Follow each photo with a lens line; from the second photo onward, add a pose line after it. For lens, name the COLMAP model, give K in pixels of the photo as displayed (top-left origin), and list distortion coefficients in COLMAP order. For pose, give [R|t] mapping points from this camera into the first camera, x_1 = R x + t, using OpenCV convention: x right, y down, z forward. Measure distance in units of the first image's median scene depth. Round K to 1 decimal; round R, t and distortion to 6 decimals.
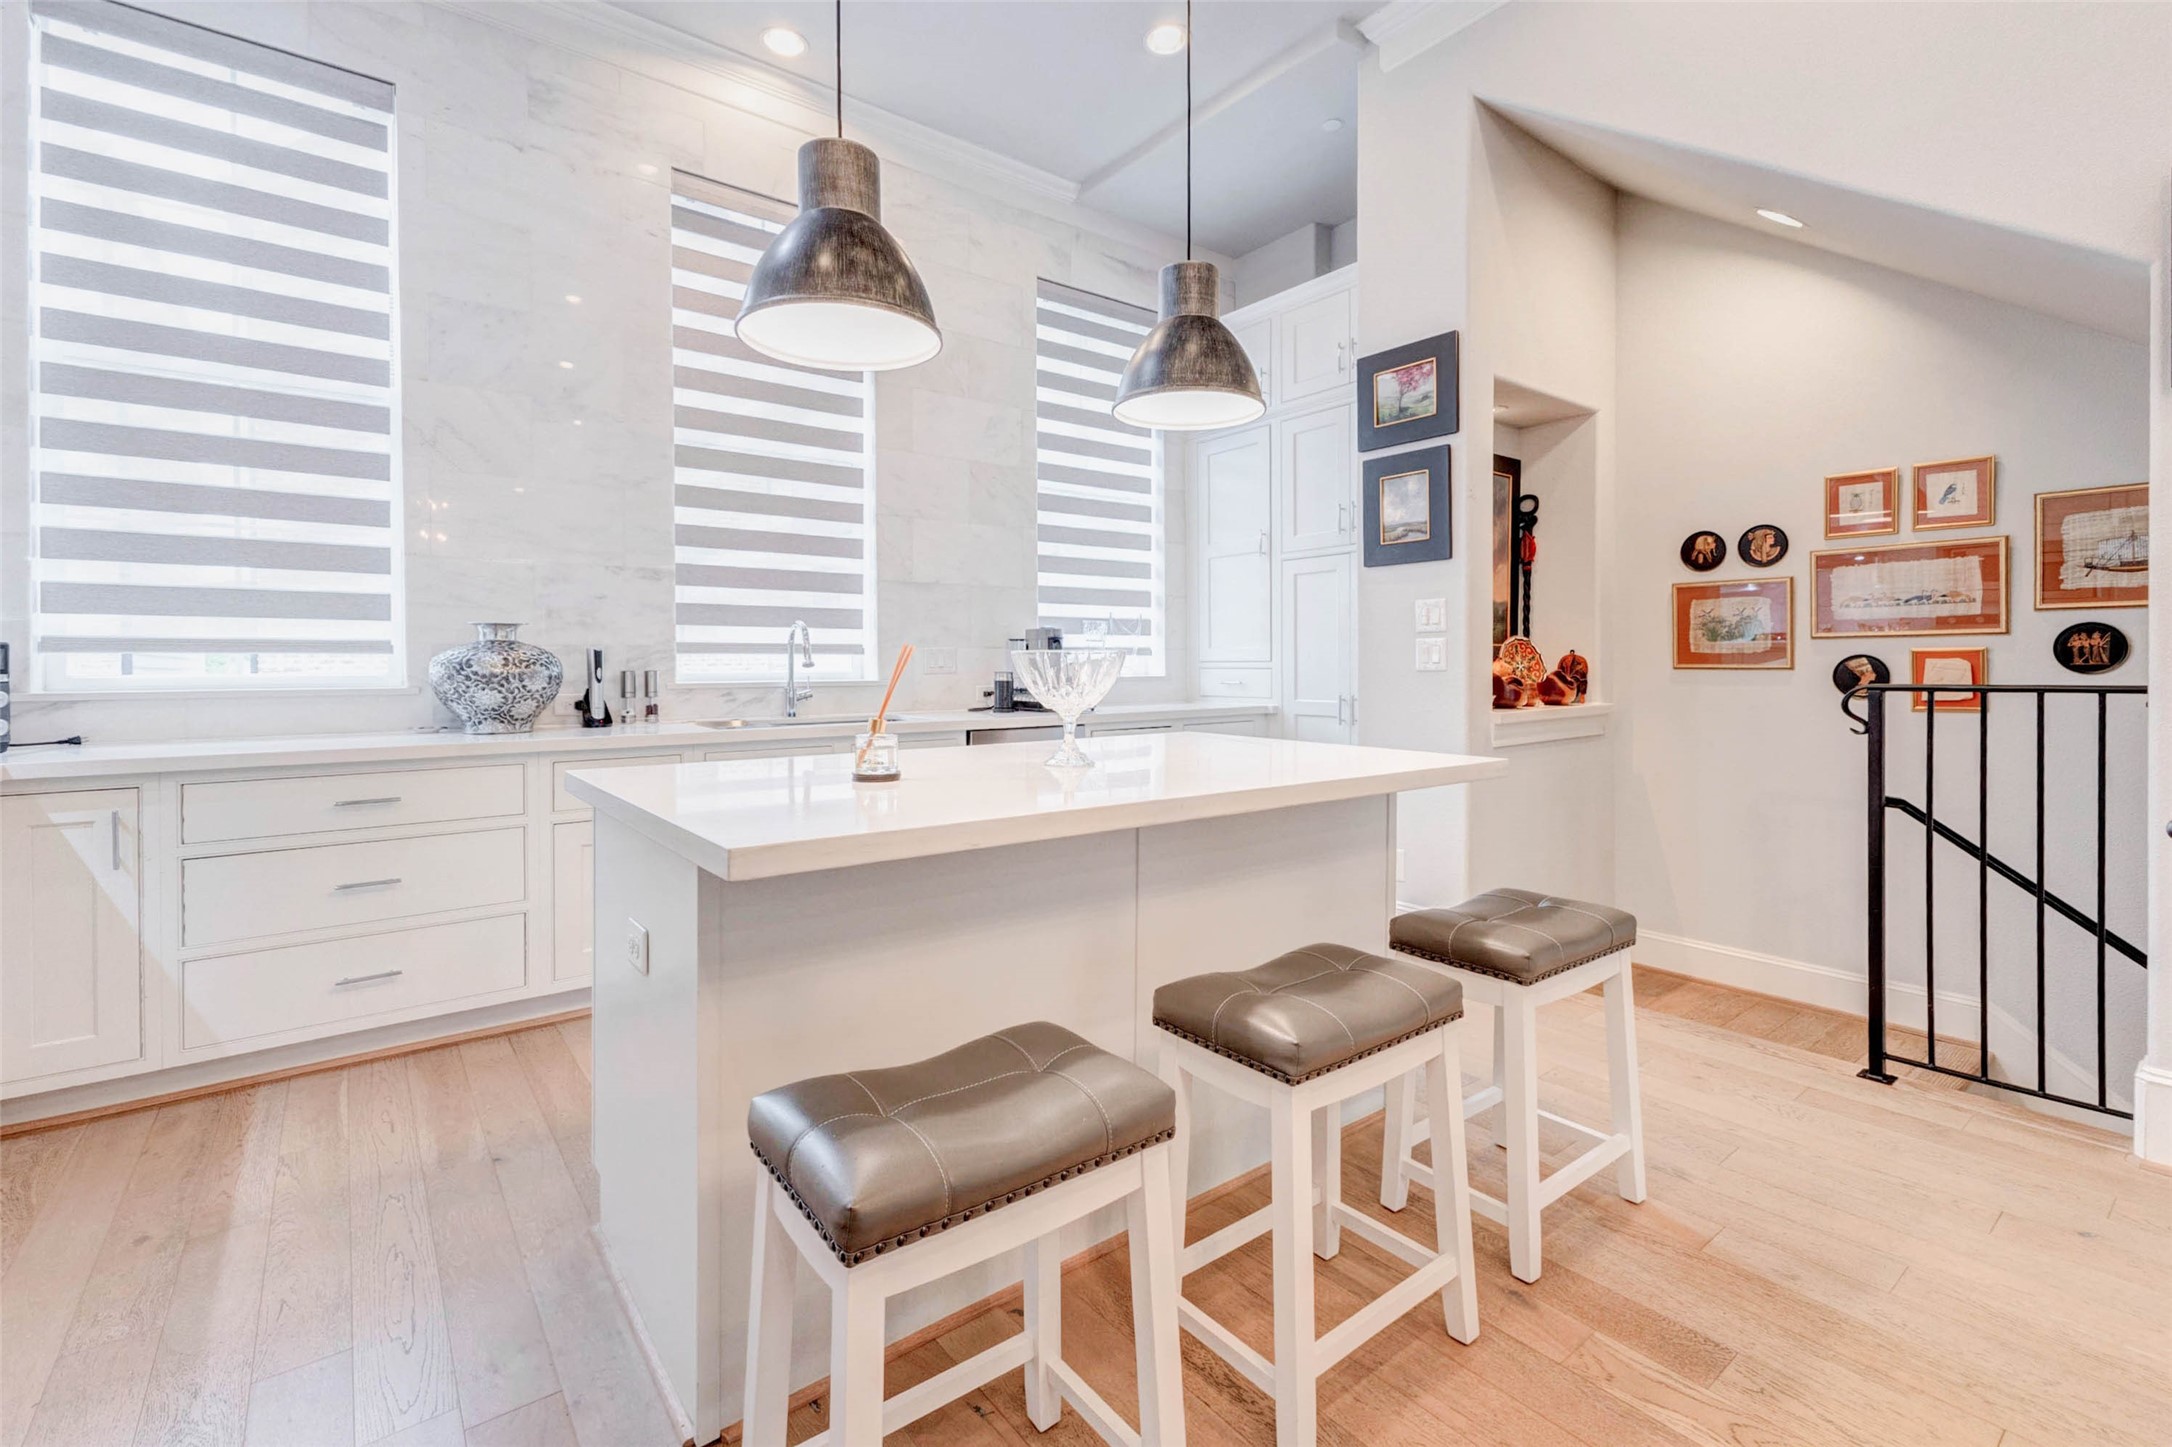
lens RADIAL K [[952.2, 0, 1099.0], [0, 952.2, 669.0], [0, 0, 1]] dist [0.011385, -0.002418]
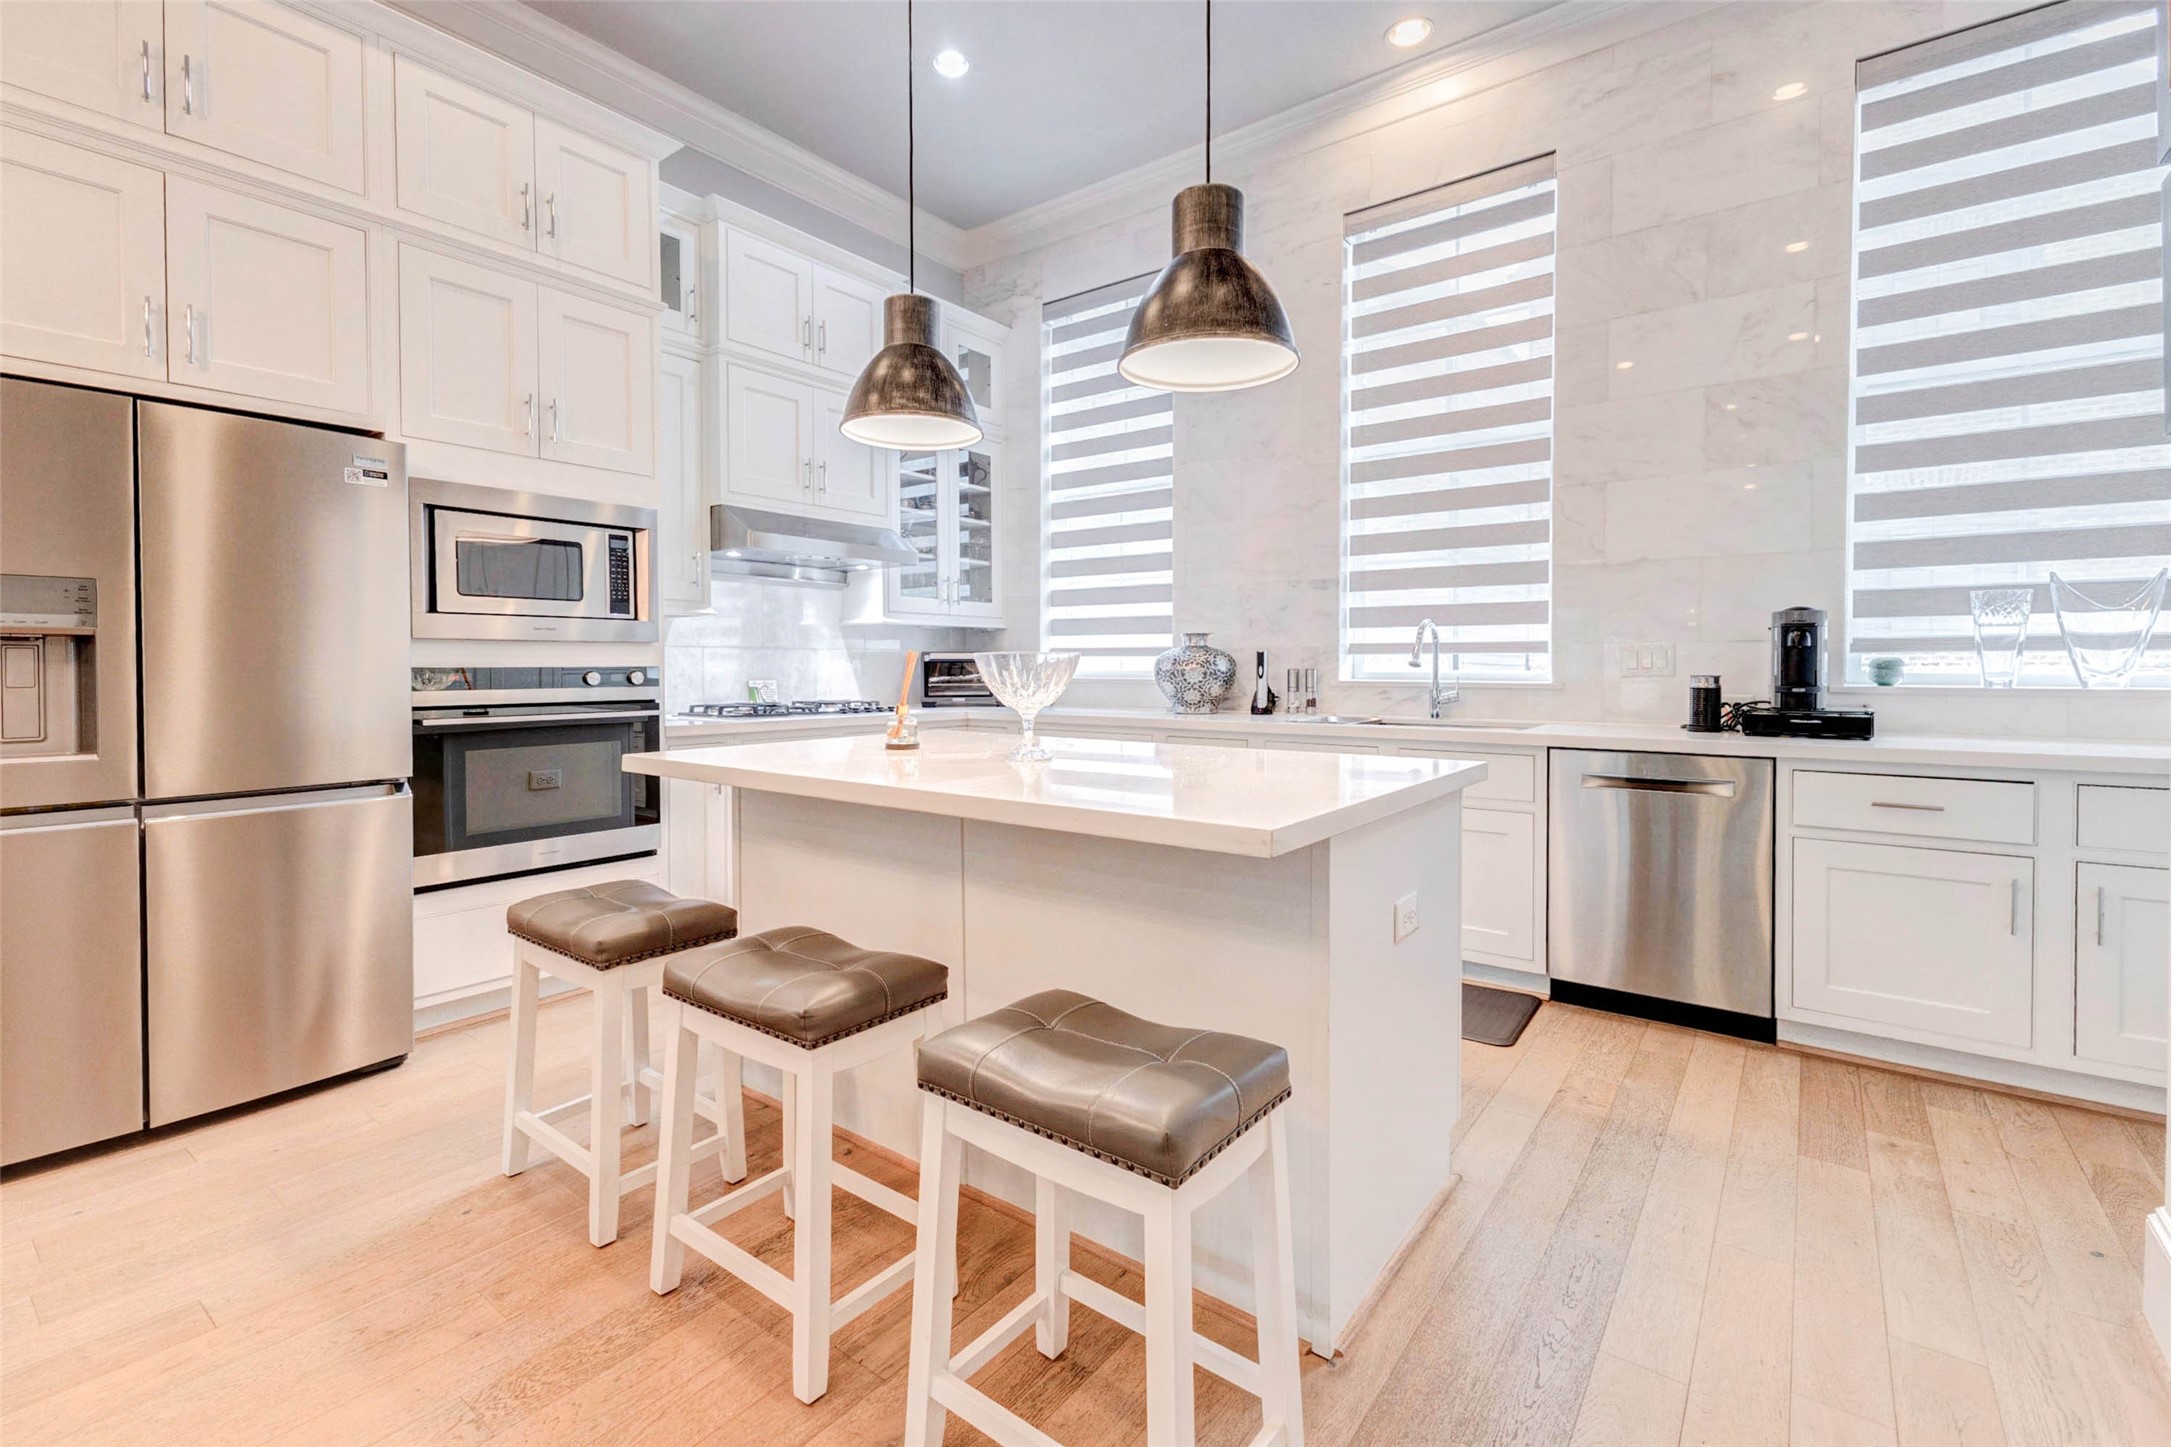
lens RADIAL K [[951.8, 0, 1087.4], [0, 951.8, 682.2], [0, 0, 1]] dist [0.011385, -0.002418]
pose [[0.248494, 0.022631, -0.968369, 0.588437], [-0.006232, 0.999744, 0.021765, -0.005890], [0.968613, 0.000627, 0.248572, 0.457797]]
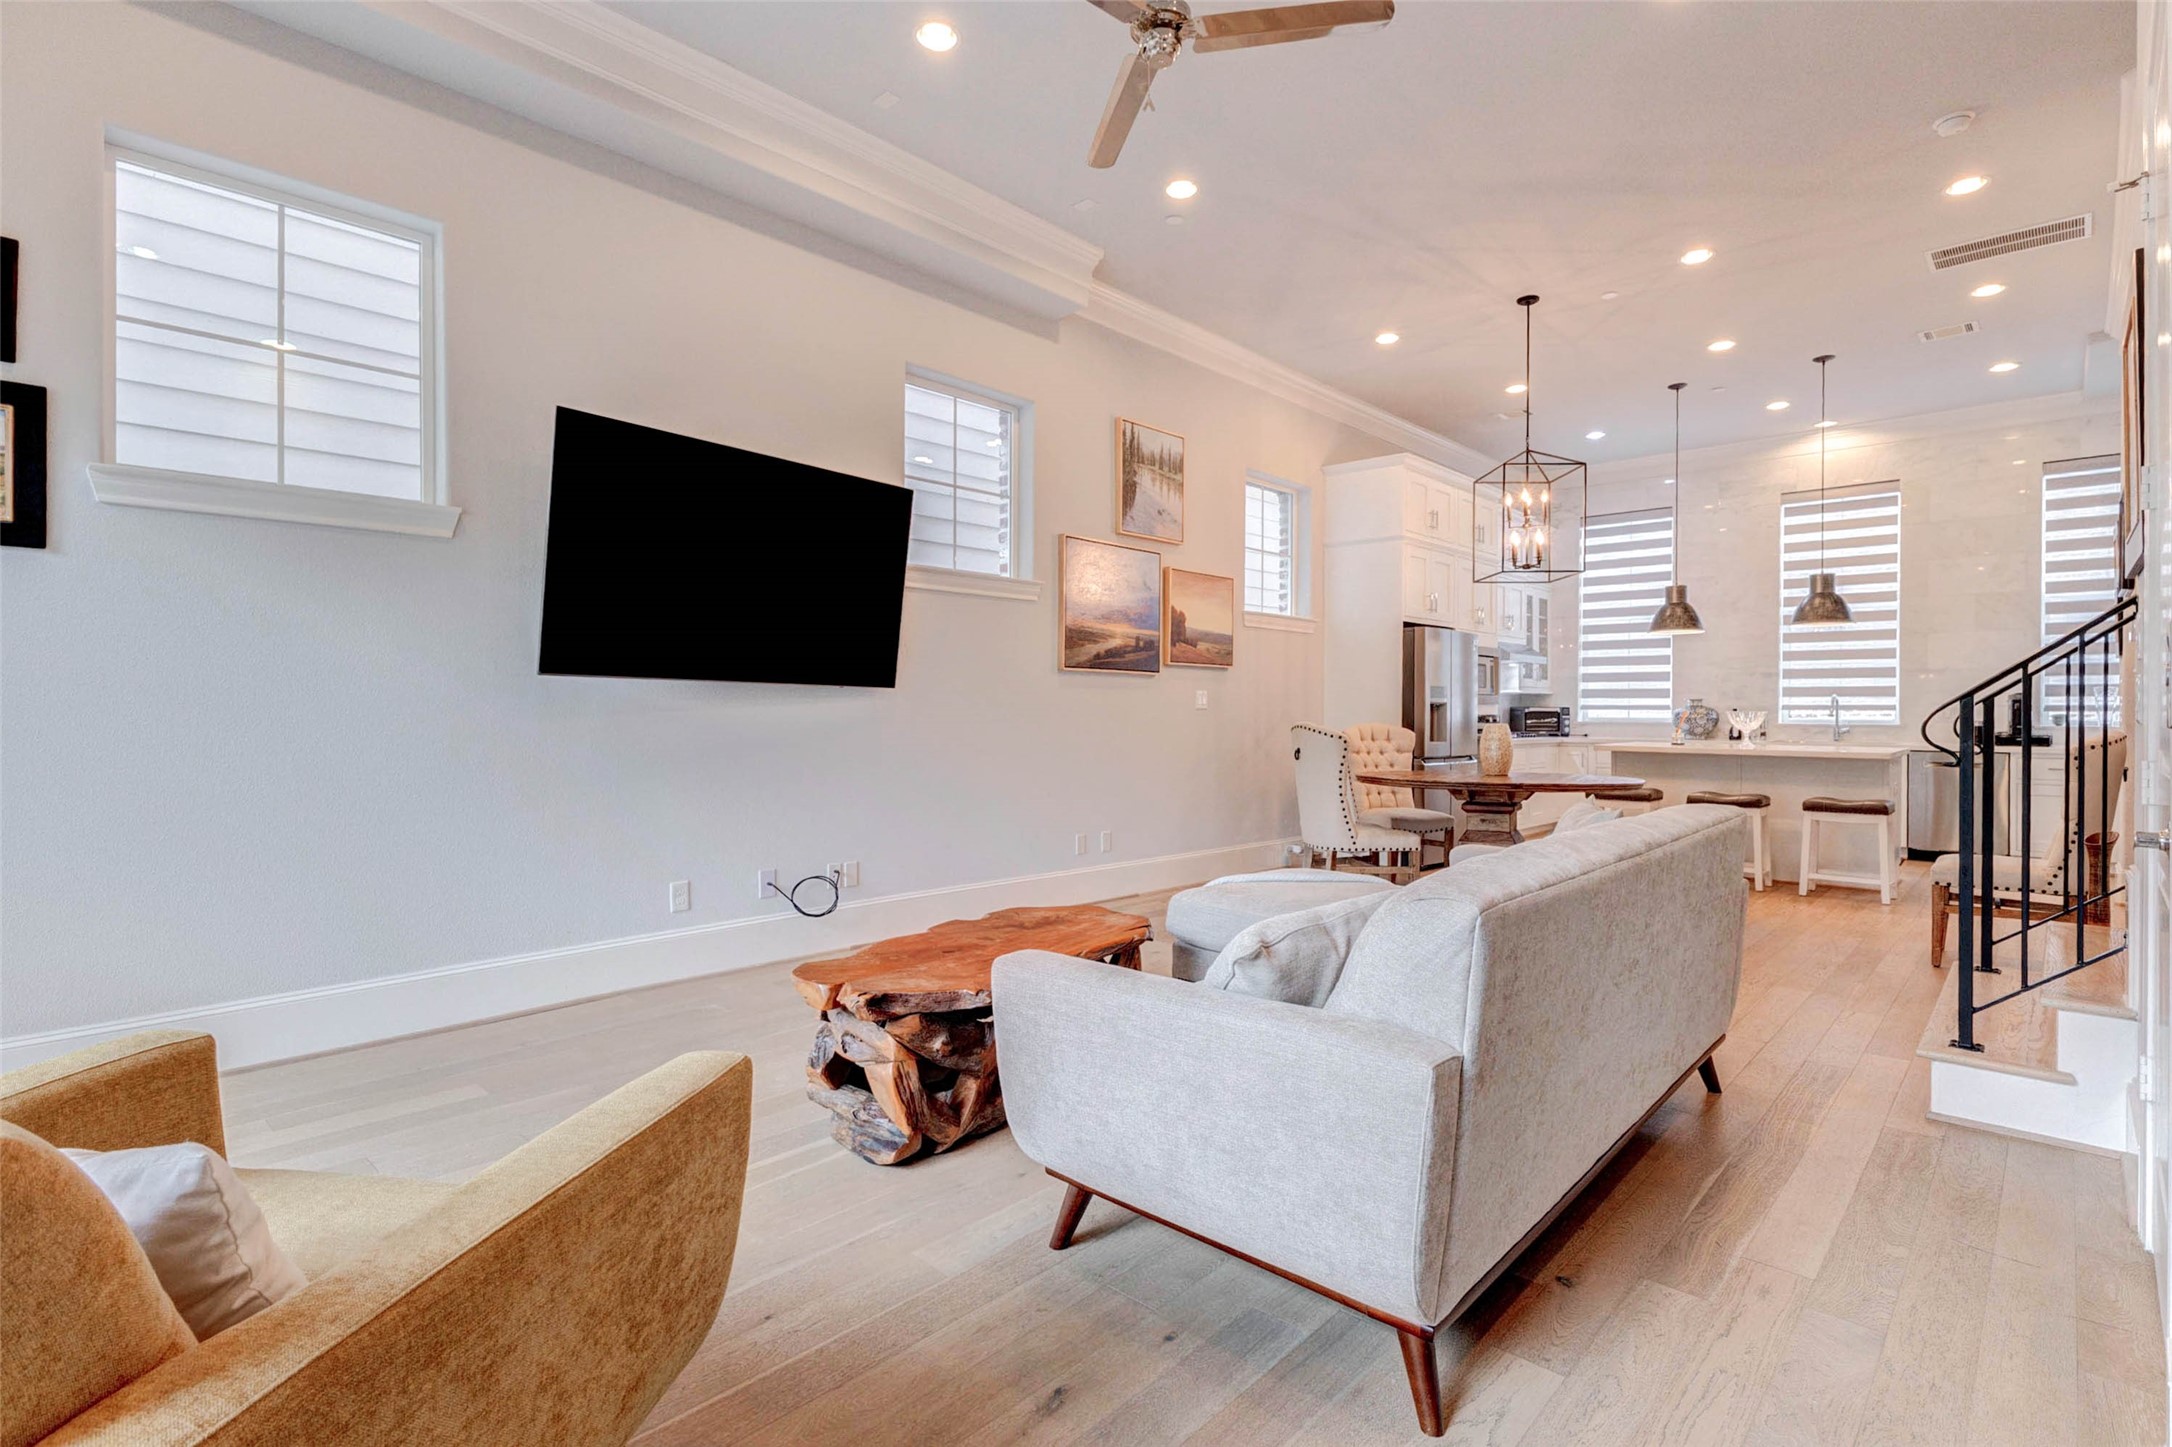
lens RADIAL K [[1054.9, 0, 1089.6], [0, 1054.9, 715.7], [0, 0, 1]] dist [-0.001977, -0.000525]
pose [[0.154404, 0.008191, -0.987974, 1.836957], [-0.011073, 0.999917, 0.006559, -0.000913], [0.987946, 0.009928, 0.154482, -1.030007]]
